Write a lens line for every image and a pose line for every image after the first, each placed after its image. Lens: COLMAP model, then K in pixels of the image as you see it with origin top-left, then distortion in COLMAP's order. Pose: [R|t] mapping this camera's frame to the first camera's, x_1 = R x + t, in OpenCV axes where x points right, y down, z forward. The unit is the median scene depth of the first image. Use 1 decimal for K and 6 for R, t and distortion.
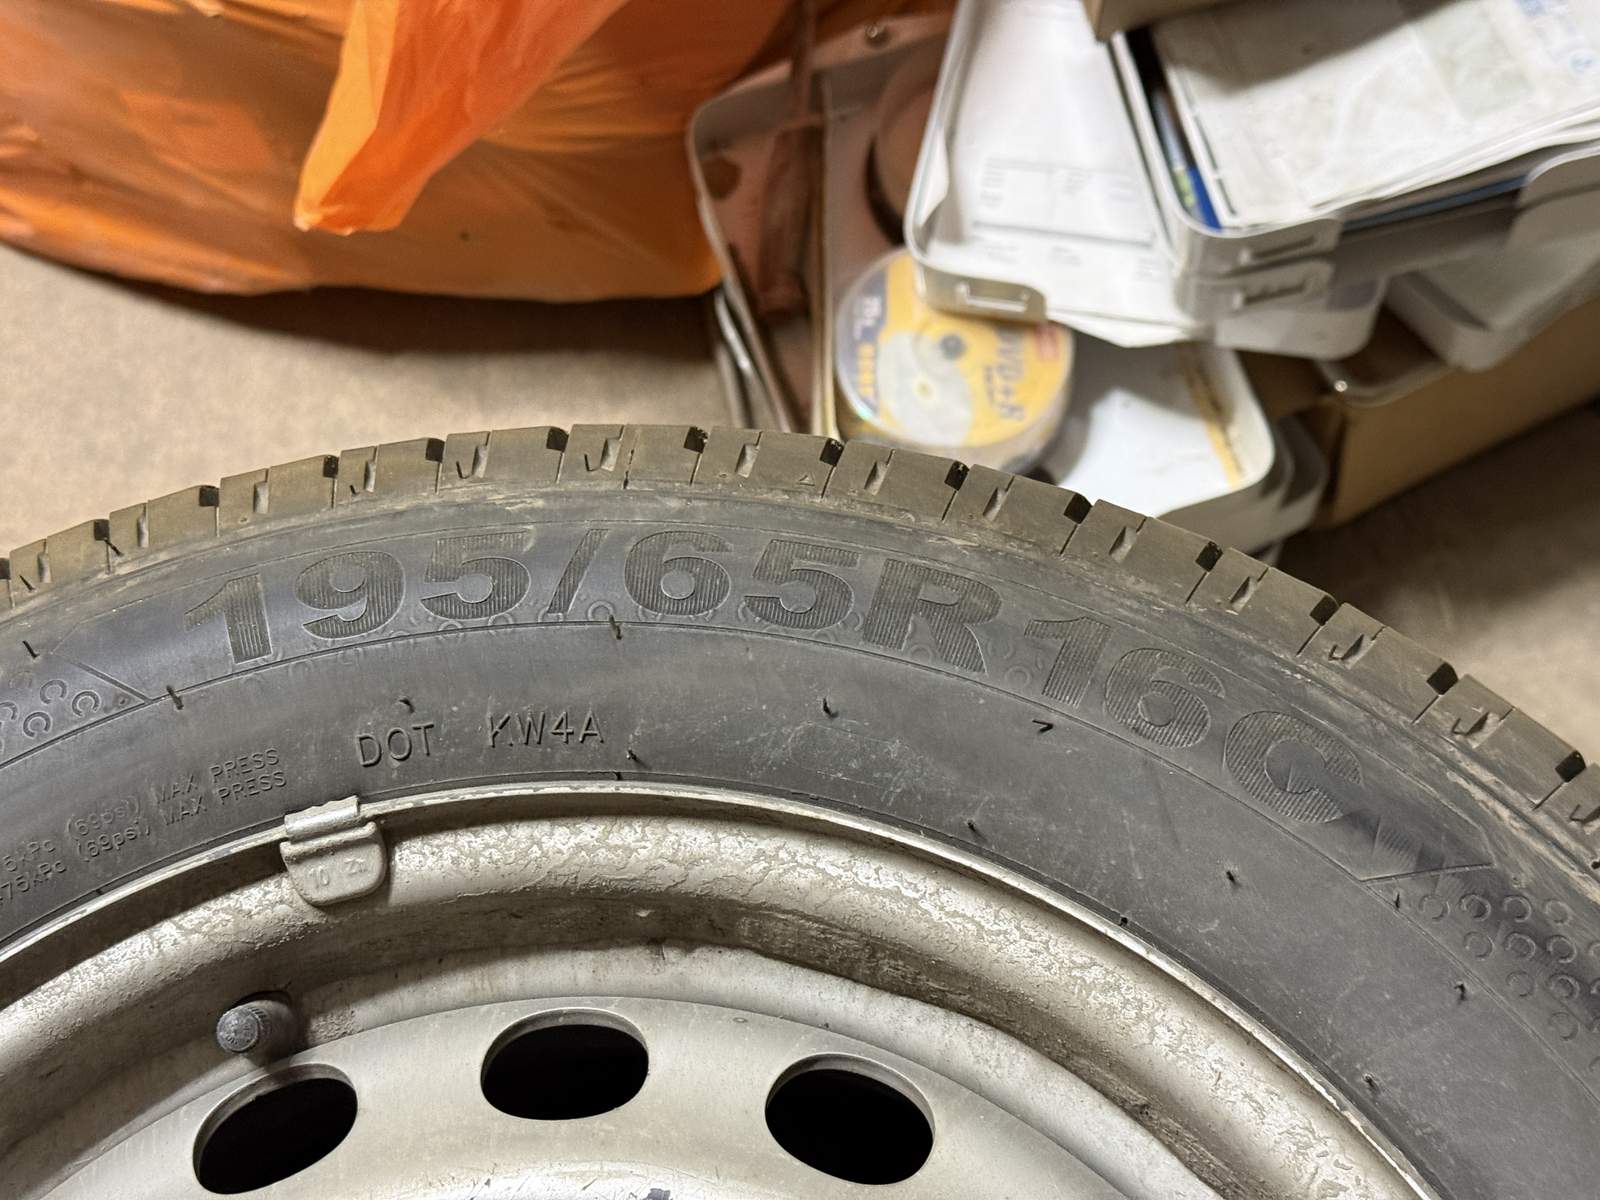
lens RADIAL K [[2207.3, 0, 800.0], [0, 2207.3, 600.0], [0, 0, 1]] dist [0.129329, -0.283442]
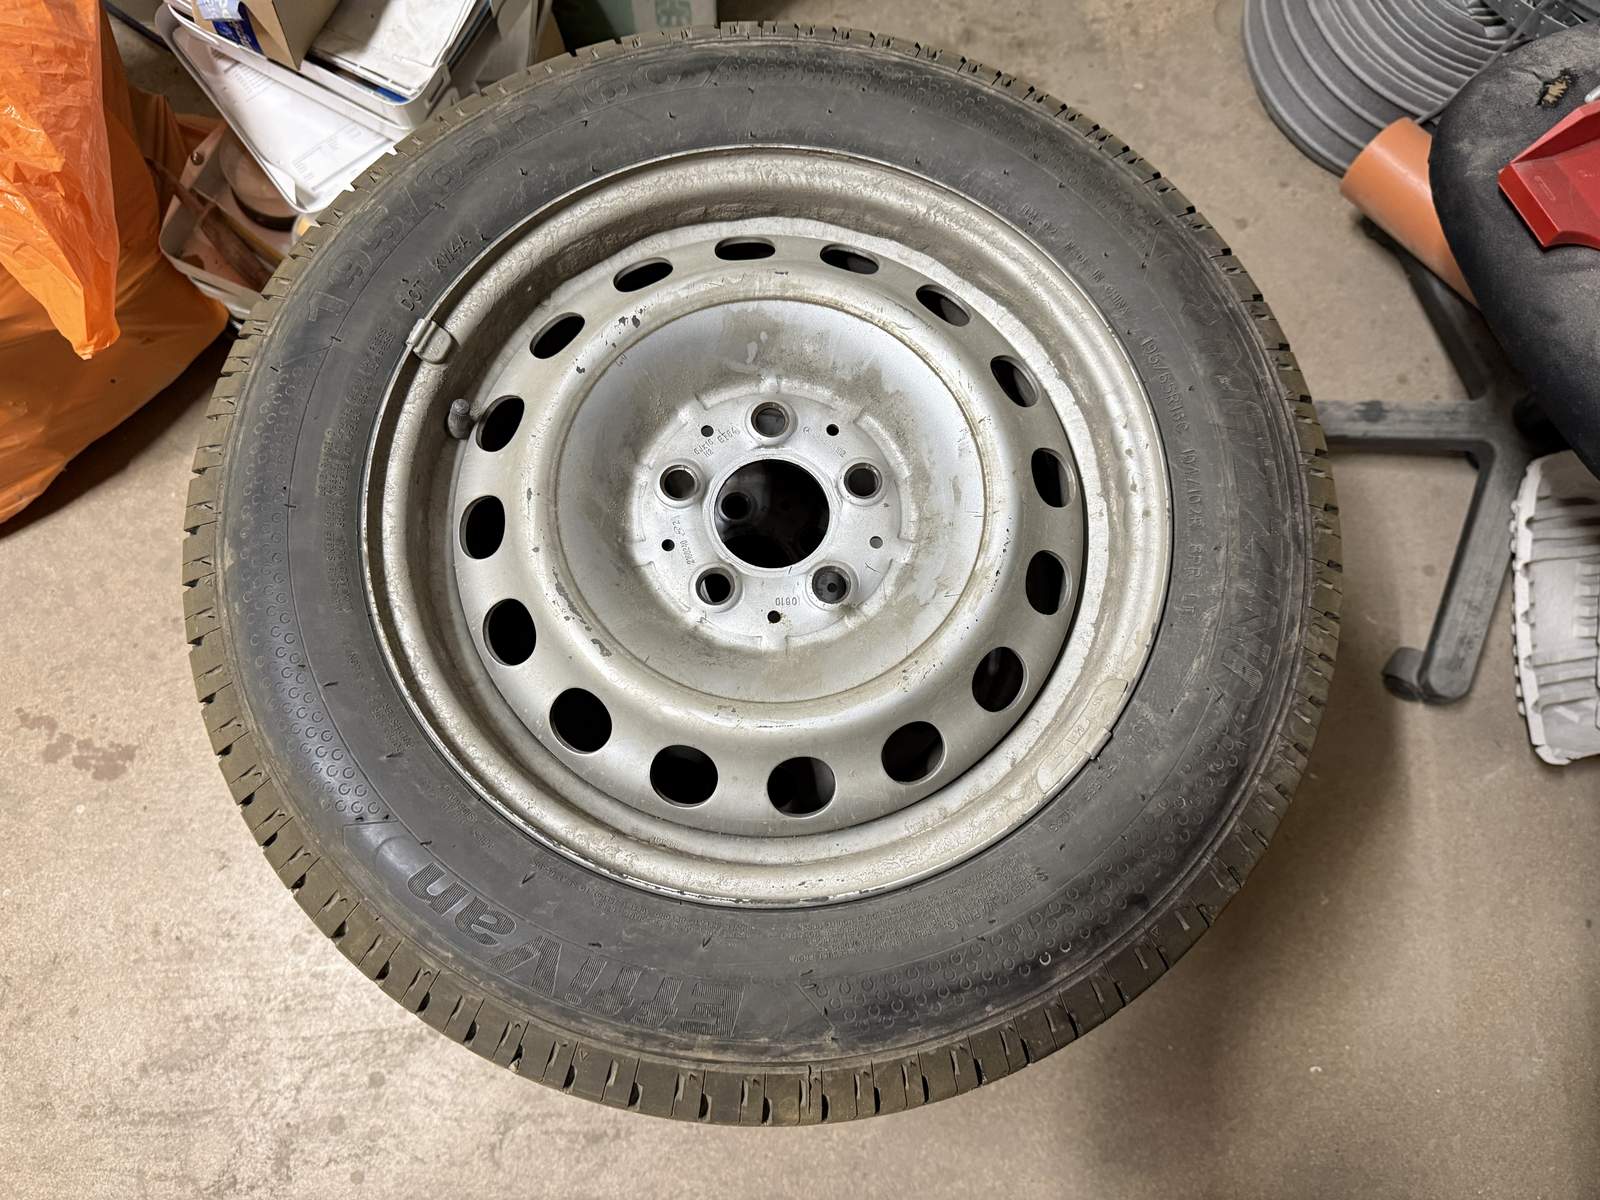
lens RADIAL K [[1115.7, 0, 792.3], [0, 1115.7, 601.0], [0, 0, 1]] dist [0.109040, -0.193074]
pose [[0.623649, -0.731377, 0.275953, -0.516812], [0.673946, 0.681917, 0.284227, 0.224608], [-0.396054, 0.008720, 0.918186, -0.342011]]
